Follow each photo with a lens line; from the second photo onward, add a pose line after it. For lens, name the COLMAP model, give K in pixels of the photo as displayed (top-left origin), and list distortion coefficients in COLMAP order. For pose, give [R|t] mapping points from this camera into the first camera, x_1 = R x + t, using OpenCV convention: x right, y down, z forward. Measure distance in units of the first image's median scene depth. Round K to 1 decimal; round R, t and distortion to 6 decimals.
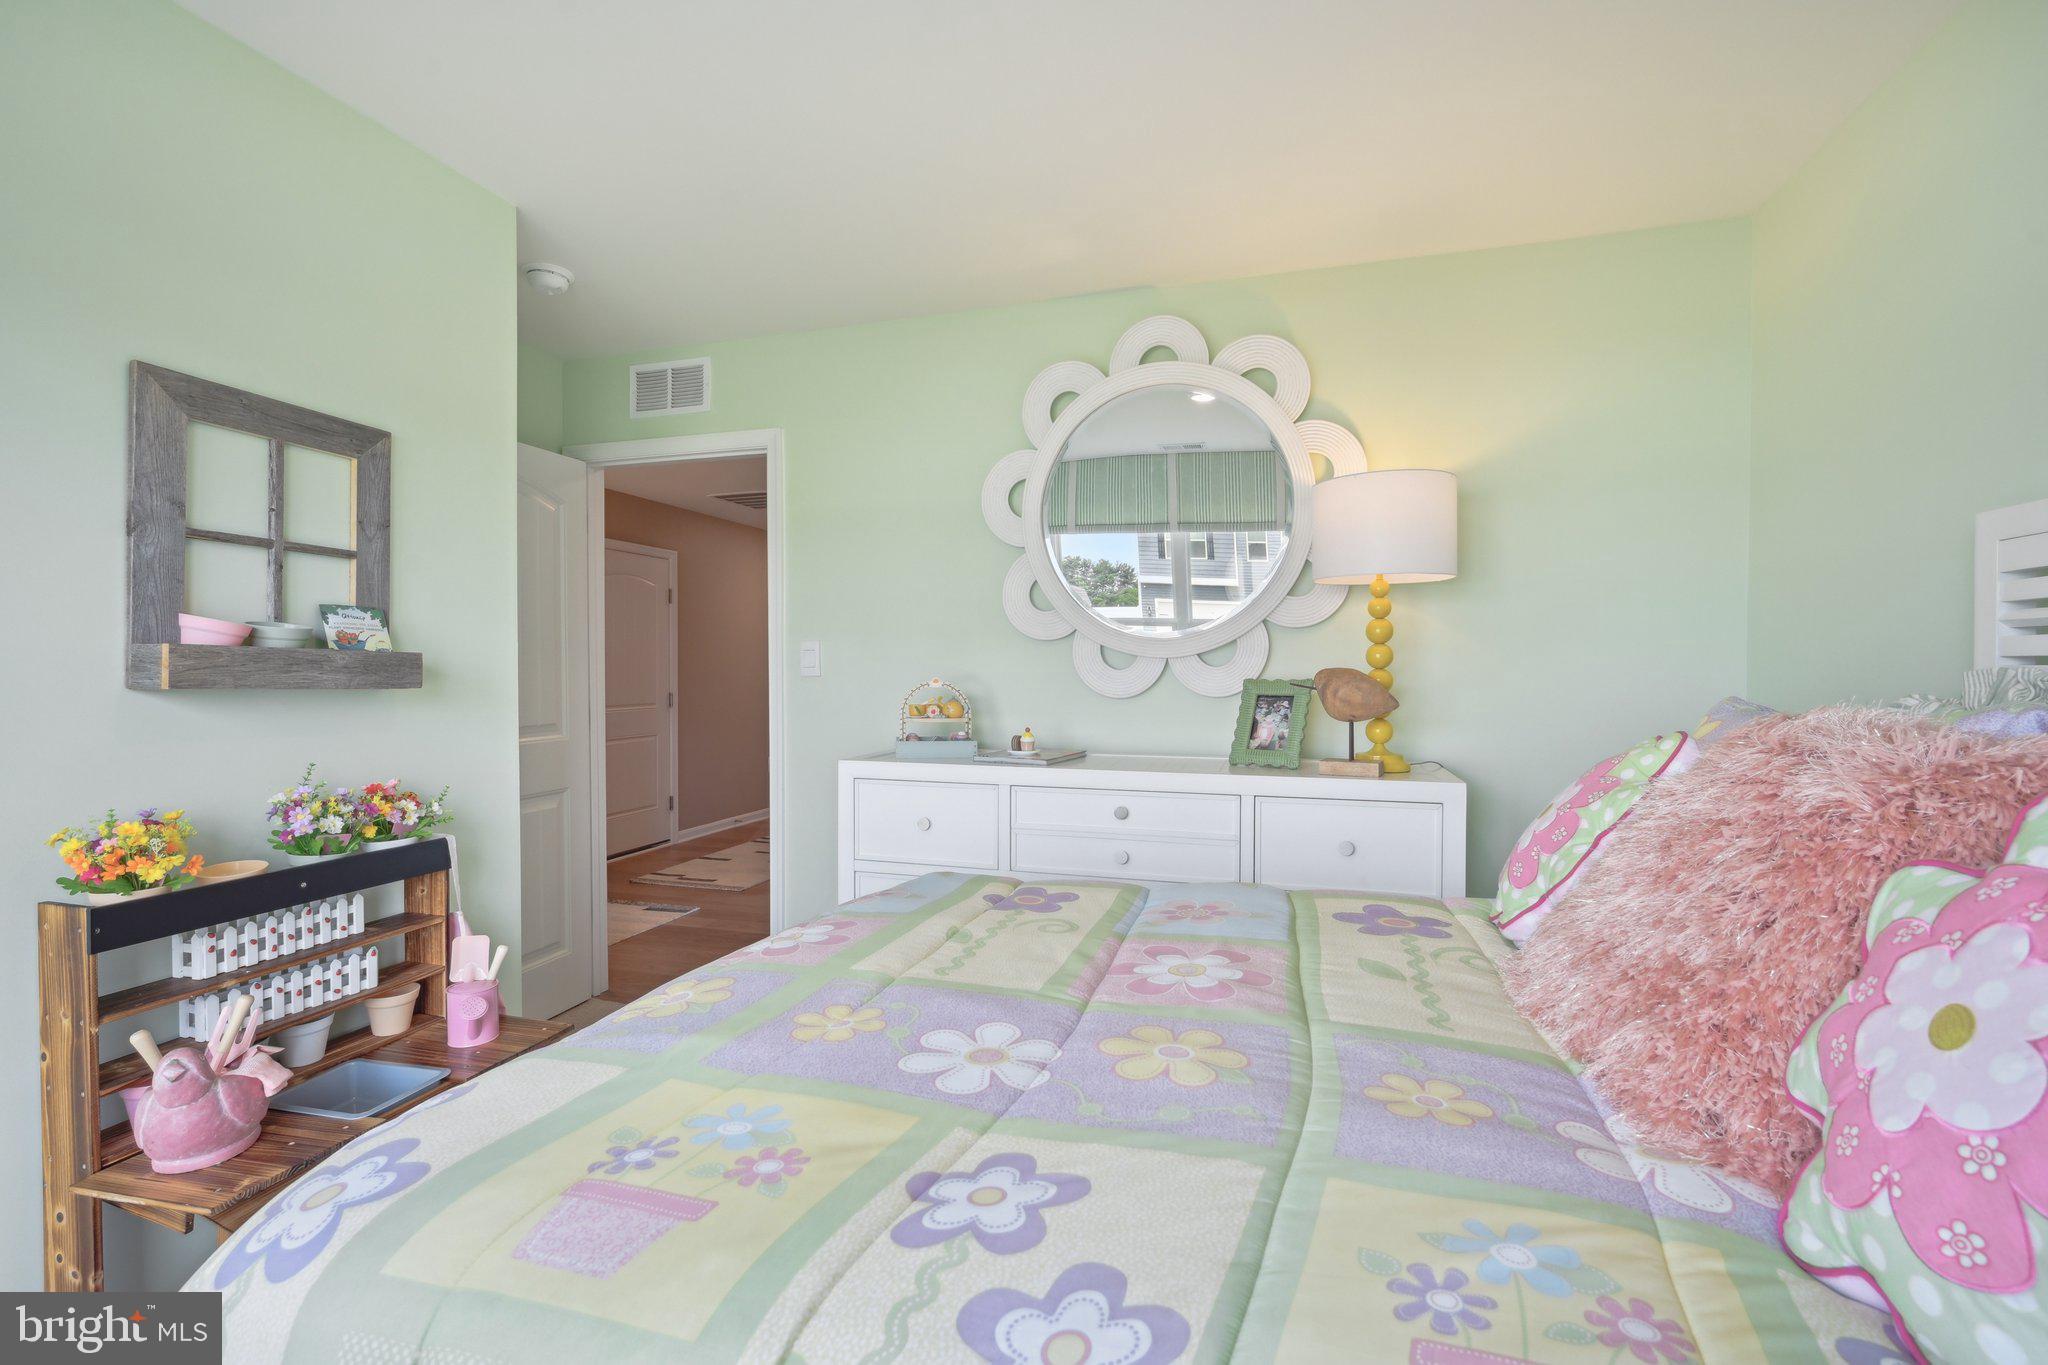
lens RADIAL K [[899.5, 0, 1021.4], [0, 899.5, 680.9], [0, 0, 1]] dist [-0.001930, -0.000359]
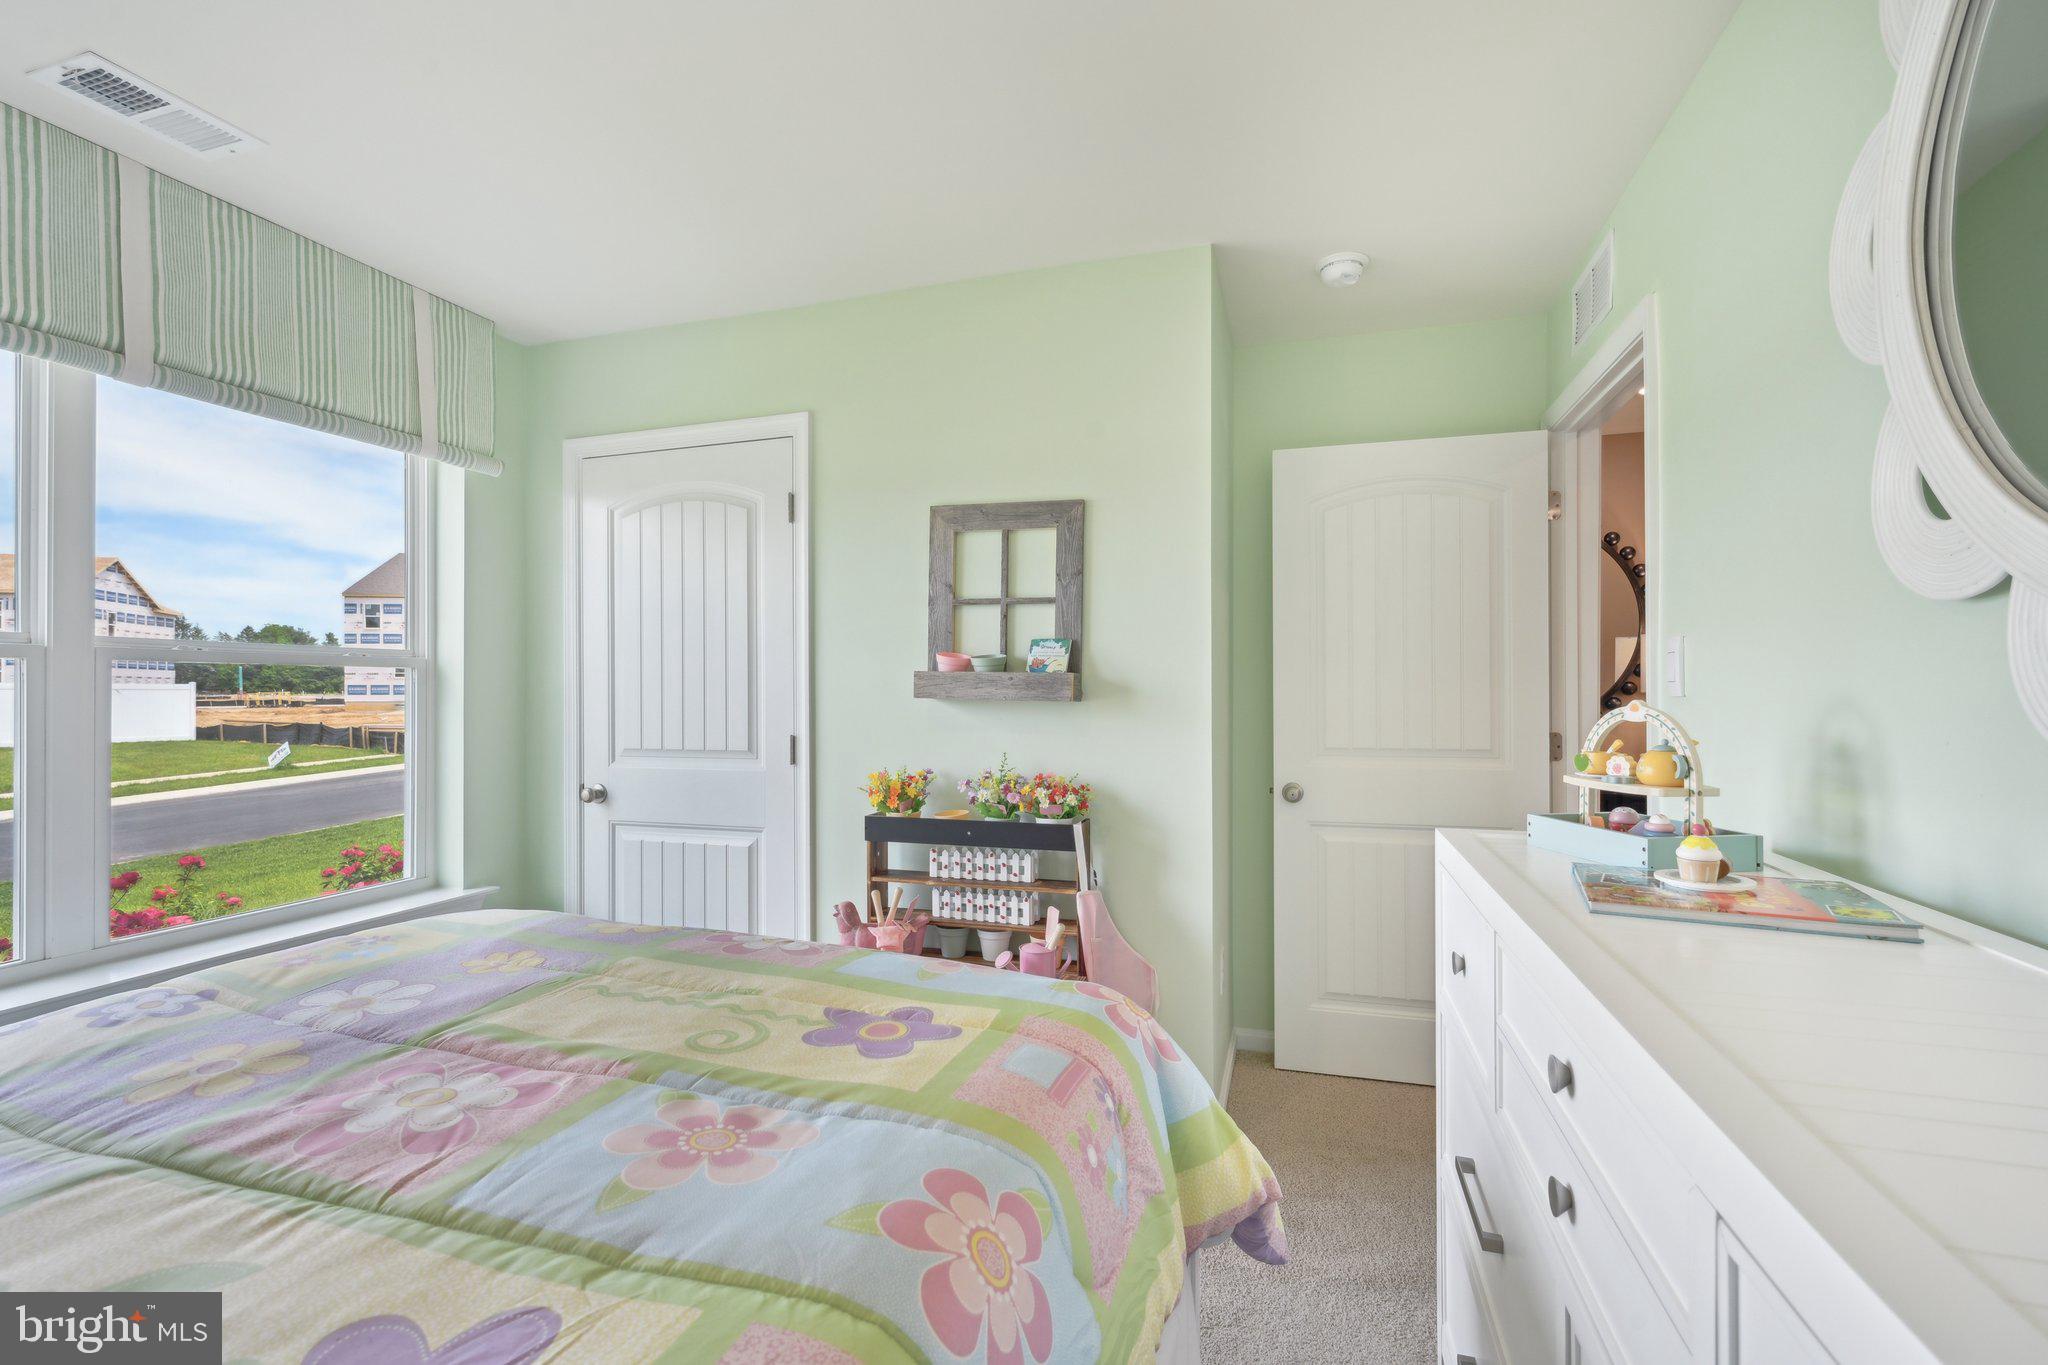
lens RADIAL K [[899.5, 0, 1016.7], [0, 899.5, 685.9], [0, 0, 1]] dist [-0.001930, -0.000359]
pose [[-0.011019, -0.000924, -0.999939, 0.638847], [-0.013698, 0.999906, -0.000773, -0.012820], [0.999845, 0.013689, -0.011031, 1.042503]]
